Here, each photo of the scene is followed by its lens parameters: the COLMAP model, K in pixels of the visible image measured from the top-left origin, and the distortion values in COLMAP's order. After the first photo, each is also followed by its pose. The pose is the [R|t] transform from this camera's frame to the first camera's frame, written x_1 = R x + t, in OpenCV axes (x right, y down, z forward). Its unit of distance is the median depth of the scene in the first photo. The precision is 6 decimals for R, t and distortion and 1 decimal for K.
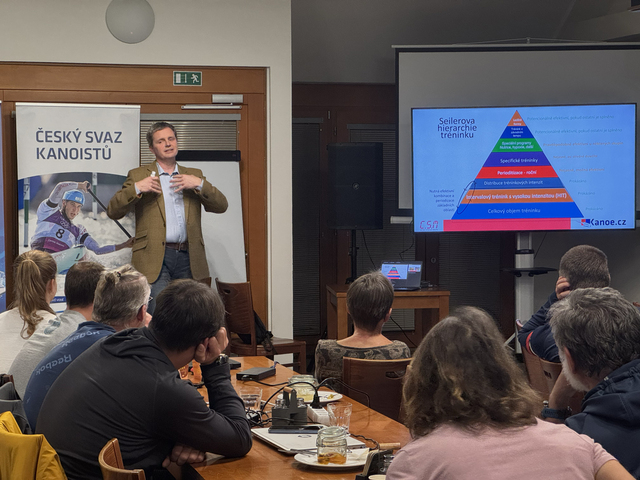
lens RADIAL K [[1472.9, 0, 320.0], [0, 1472.9, 240.0], [0, 0, 1]] dist [-0.056184, 4.140075]
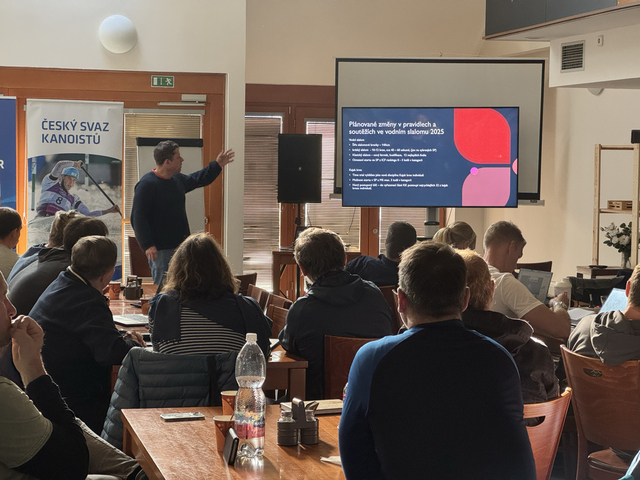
lens RADIAL K [[1472.9, 0, 320.0], [0, 1472.9, 240.0], [0, 0, 1]] dist [-0.056184, 4.140075]
pose [[0.998899, 0.019534, -0.042663, 0.107364], [-0.019145, 0.999772, 0.009497, 0.013340], [0.042839, -0.008670, 0.999044, -0.281048]]
